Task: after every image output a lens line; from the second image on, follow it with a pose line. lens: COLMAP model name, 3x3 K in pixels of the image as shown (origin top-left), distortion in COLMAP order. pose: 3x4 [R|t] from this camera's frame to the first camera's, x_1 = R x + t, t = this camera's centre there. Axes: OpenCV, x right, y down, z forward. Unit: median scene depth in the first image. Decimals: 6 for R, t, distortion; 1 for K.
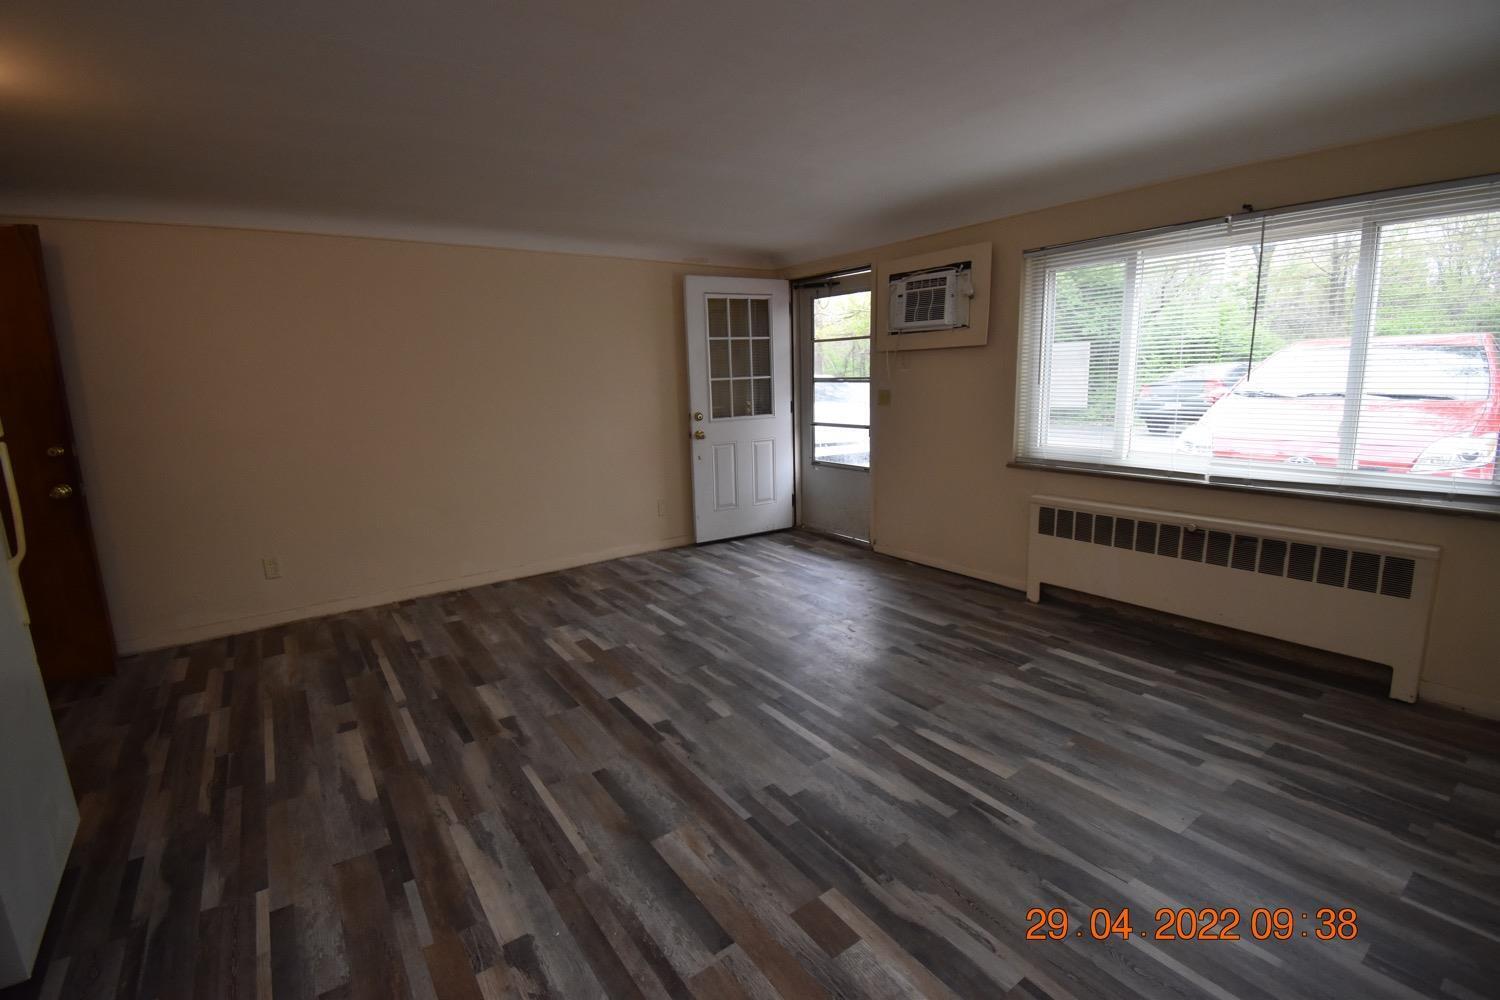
lens RADIAL K [[672.7, 0, 745.6], [0, 672.7, 490.9], [0, 0, 1]] dist [0.001504, -0.000211]
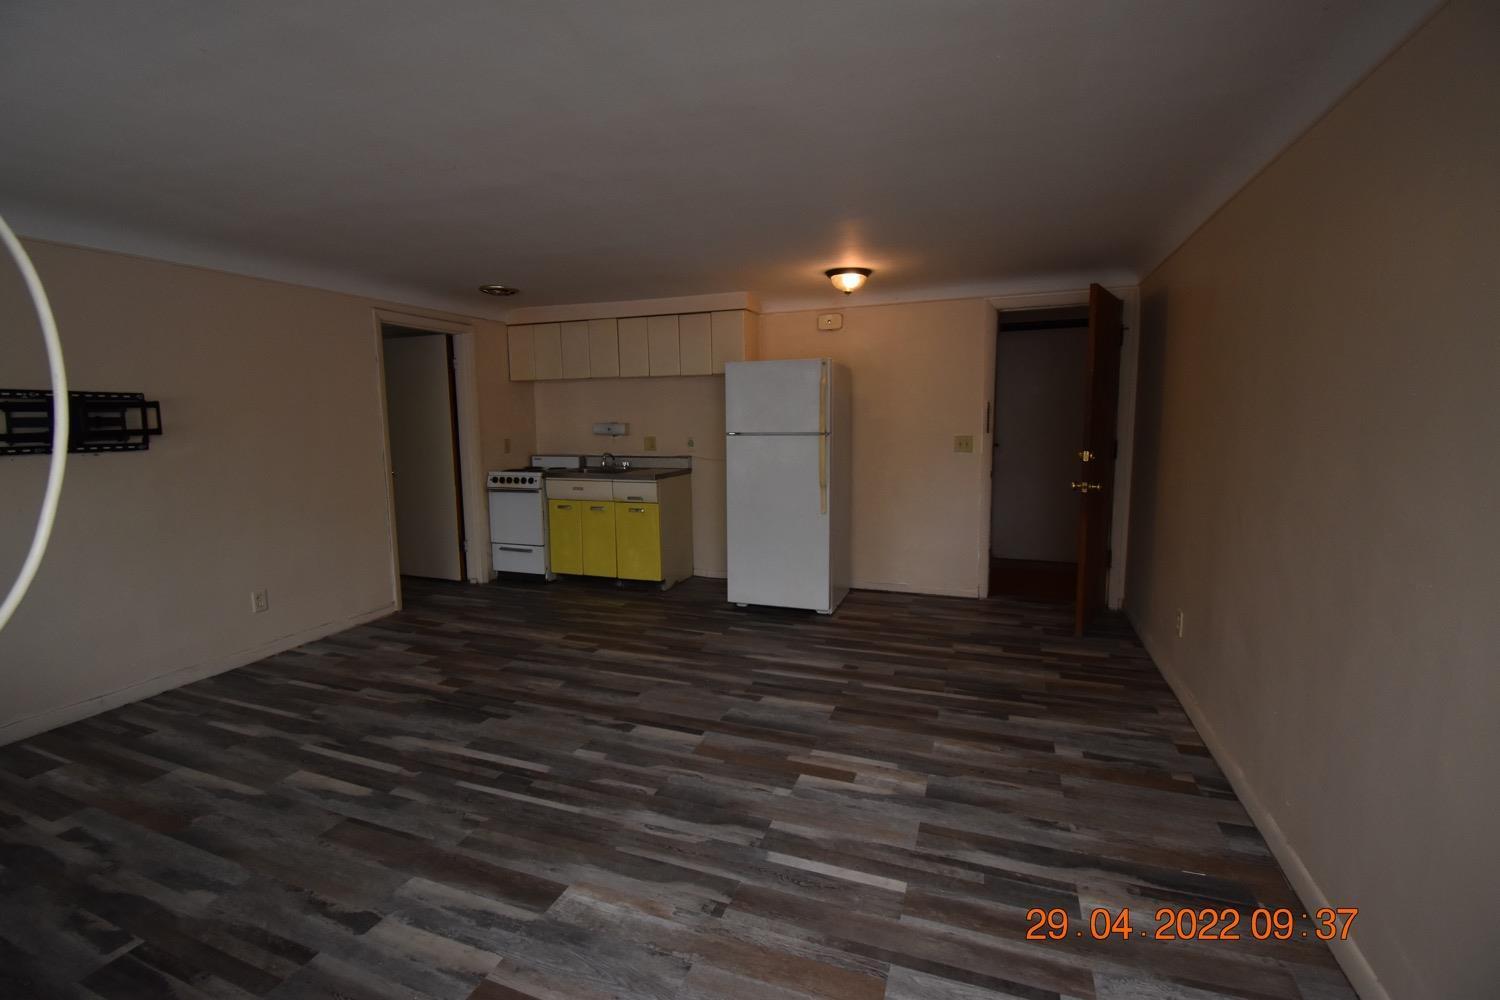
lens RADIAL K [[672.7, 0, 745.6], [0, 672.7, 490.9], [0, 0, 1]] dist [0.001504, -0.000211]
pose [[-0.833558, 0.098898, -0.543508, 0.265221], [-0.062740, 0.960532, 0.271002, -0.323953], [0.548858, 0.259996, -0.794454, 1.790094]]
